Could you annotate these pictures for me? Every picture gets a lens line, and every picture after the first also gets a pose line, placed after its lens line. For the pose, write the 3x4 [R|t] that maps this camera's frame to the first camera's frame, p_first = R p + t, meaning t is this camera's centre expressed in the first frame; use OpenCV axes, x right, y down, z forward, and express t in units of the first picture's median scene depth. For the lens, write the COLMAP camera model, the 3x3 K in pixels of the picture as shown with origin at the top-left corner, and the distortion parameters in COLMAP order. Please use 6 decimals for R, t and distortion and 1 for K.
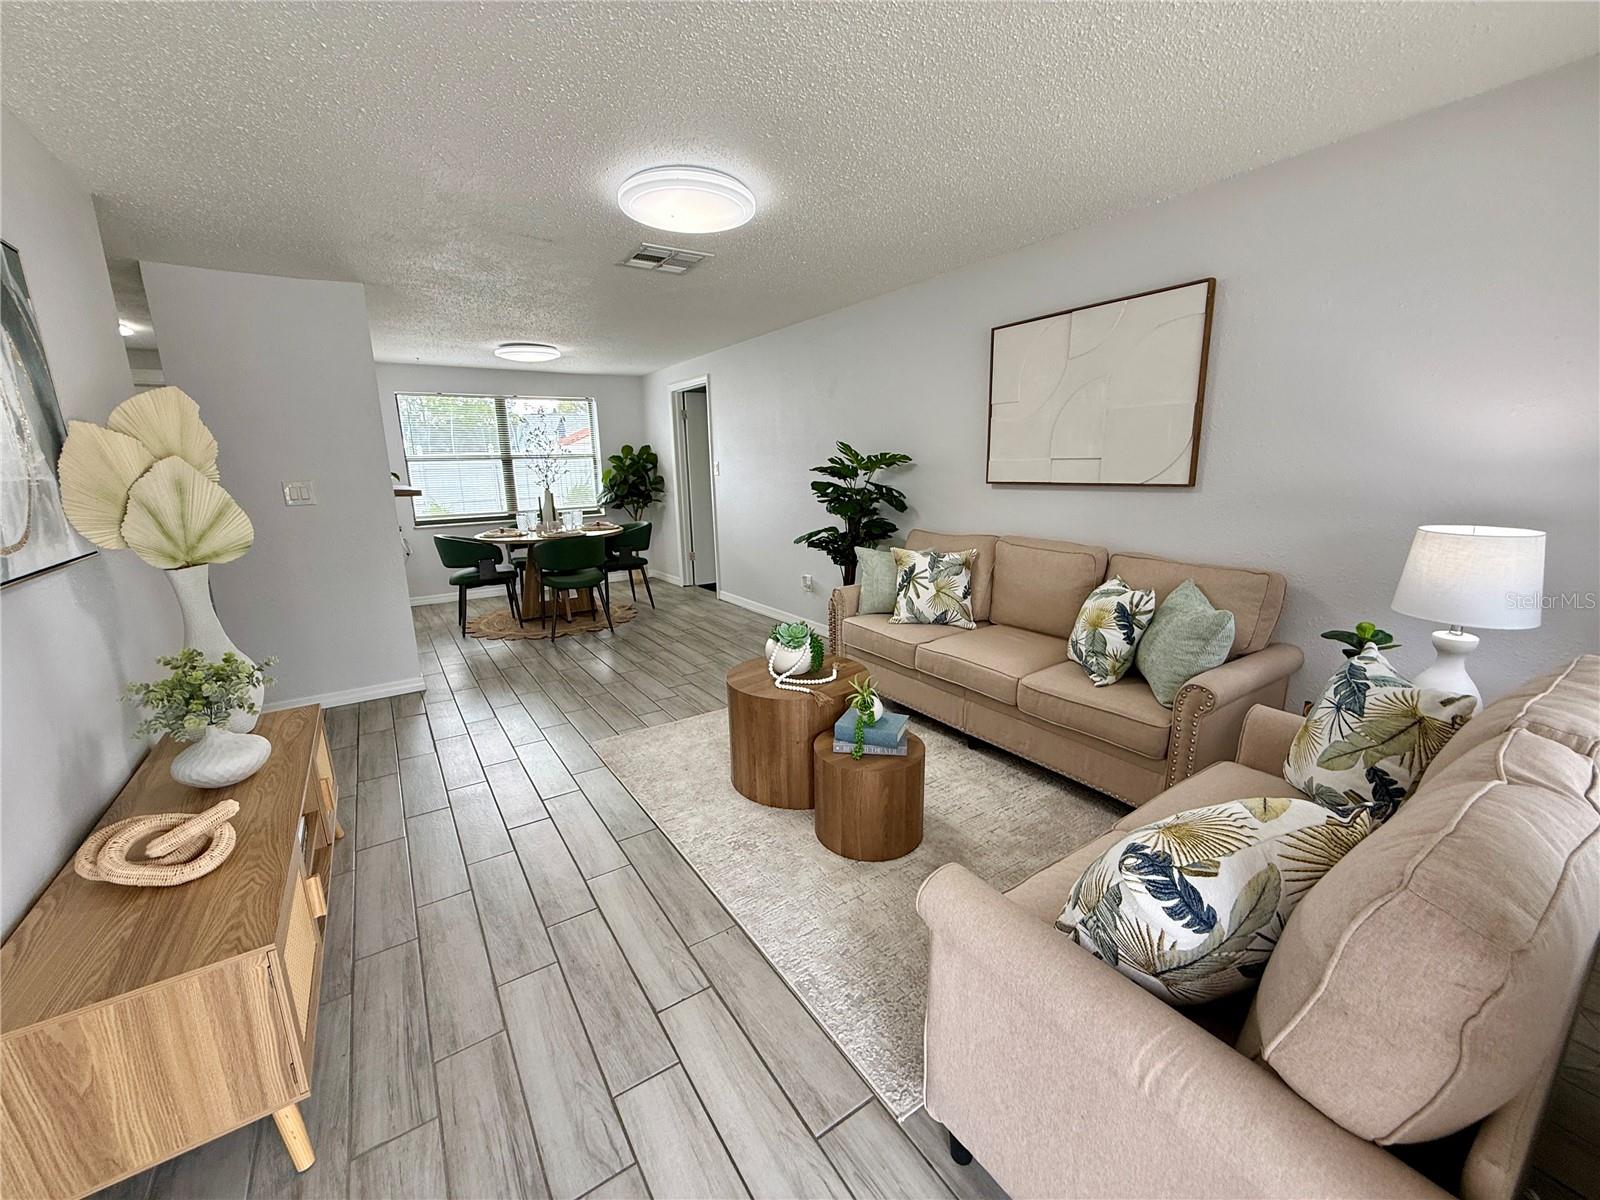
lens RADIAL K [[637.8, 0, 800.0], [0, 637.8, 600.0], [0, 0, 1]] dist [0.001659, 0.000109]
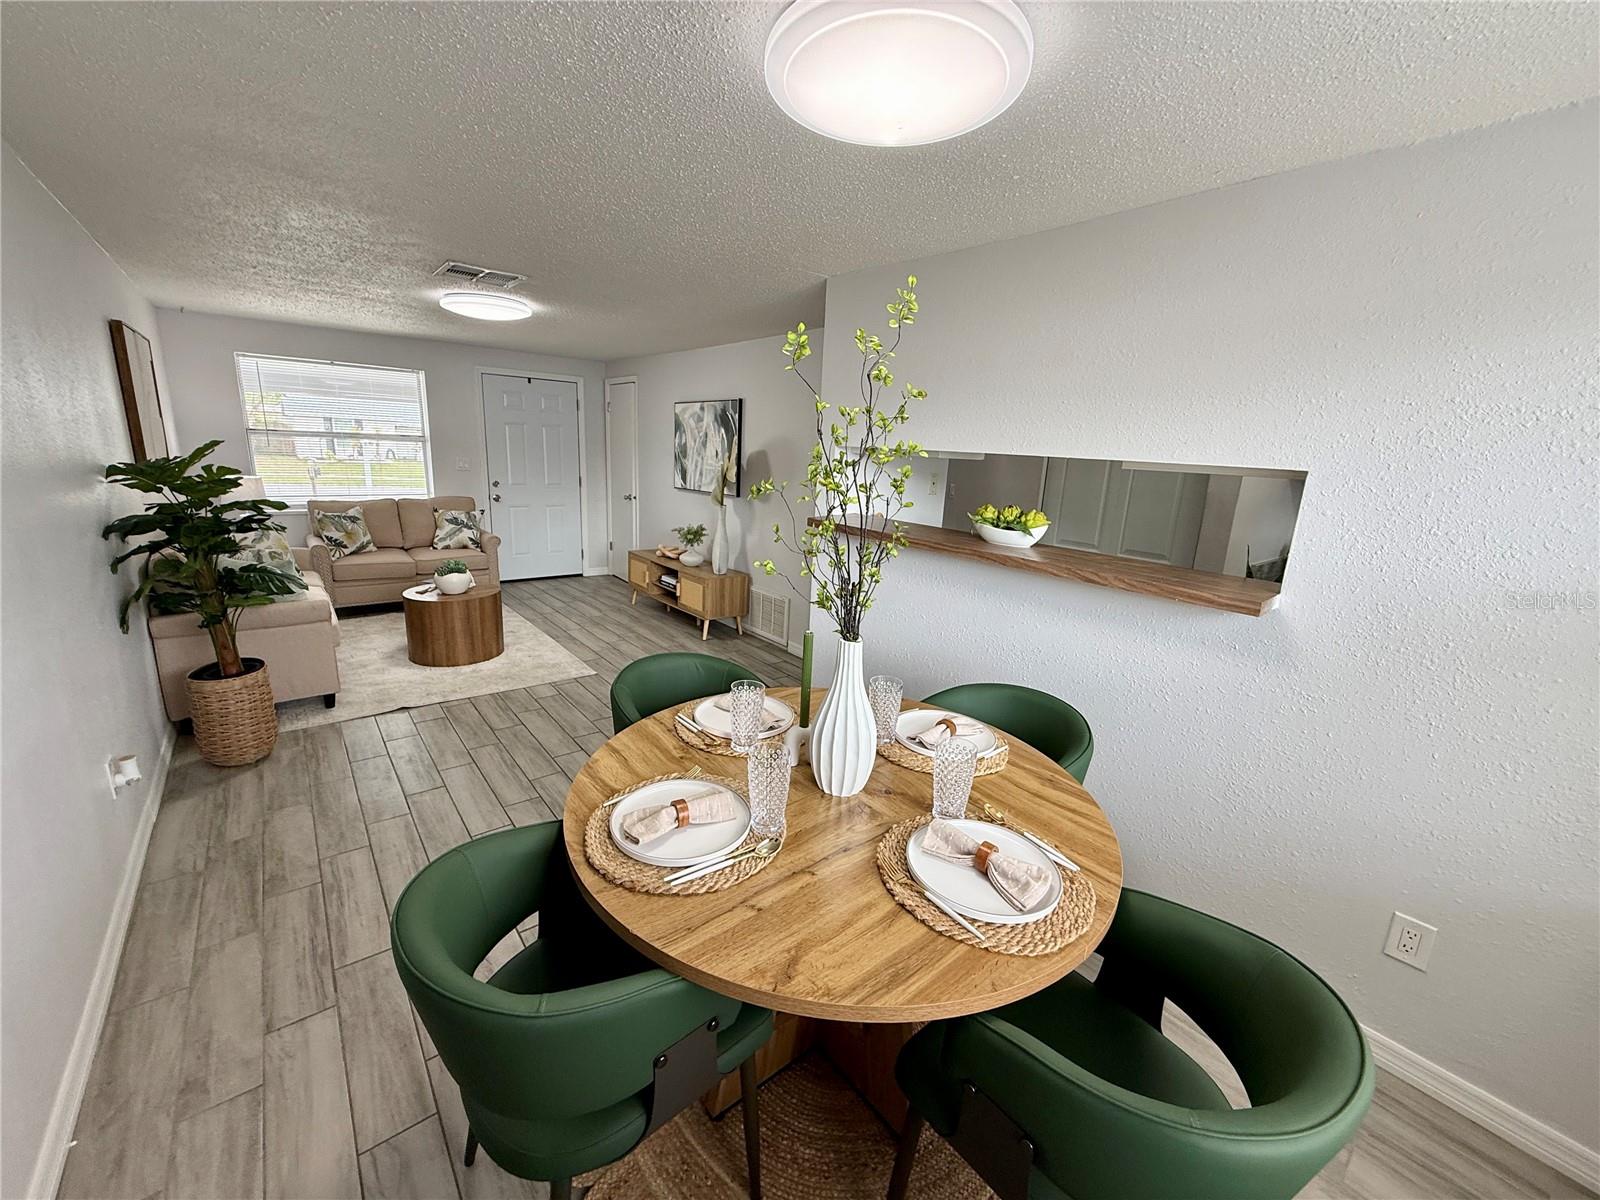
lens RADIAL K [[637.8, 0, 800.0], [0, 637.8, 600.0], [0, 0, 1]] dist [0.001659, 0.000109]
pose [[-0.995495, -0.003342, -0.094759, -0.459988], [-0.044489, 0.899003, 0.435676, -0.386885], [0.083733, 0.437929, -0.895102, 1.593023]]
